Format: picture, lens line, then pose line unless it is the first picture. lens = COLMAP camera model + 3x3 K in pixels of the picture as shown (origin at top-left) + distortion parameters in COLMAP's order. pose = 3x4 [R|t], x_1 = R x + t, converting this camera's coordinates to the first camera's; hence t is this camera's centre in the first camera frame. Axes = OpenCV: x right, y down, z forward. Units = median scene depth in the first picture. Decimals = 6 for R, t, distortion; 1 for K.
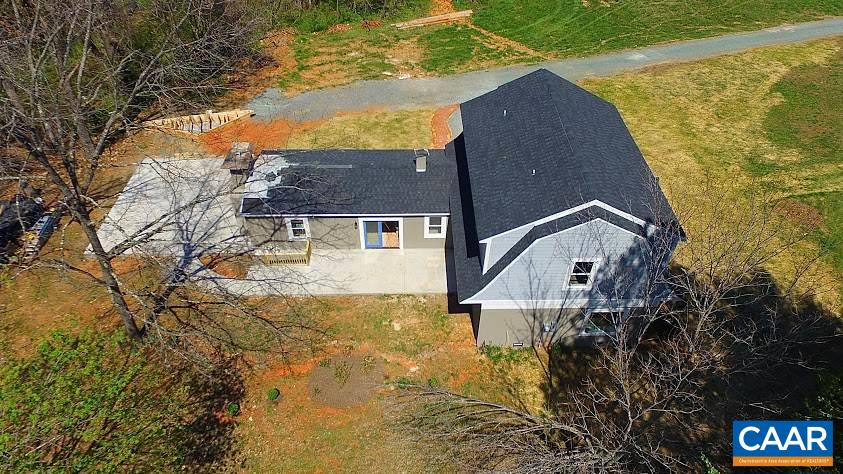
lens RADIAL K [[557.6, 0, 421.5], [0, 557.6, 237.0], [0, 0, 1]] dist [0.001212, 0.000050]
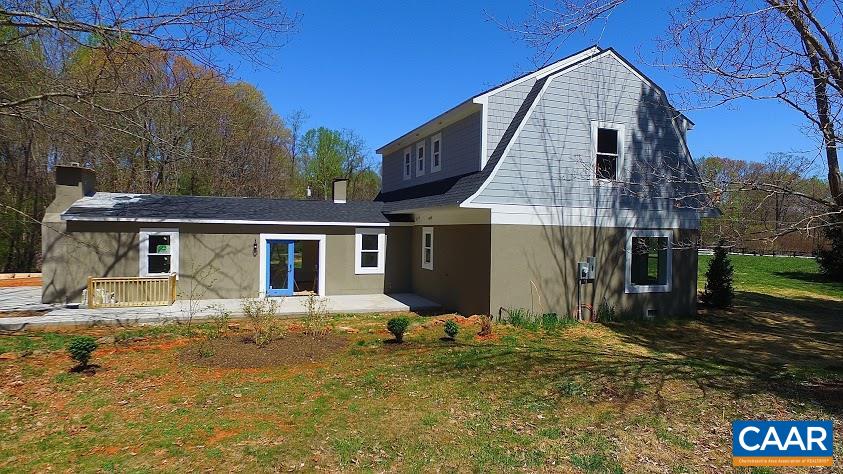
lens RADIAL K [[502.7, 0, 421.5], [0, 502.7, 237.0], [0, 0, 1]] dist [-0.008220, -0.000996]
pose [[0.944311, -0.010144, 0.328897, -0.128322], [0.230361, 0.734112, -0.638759, 0.404143], [-0.234968, 0.678953, 0.695567, 0.525791]]
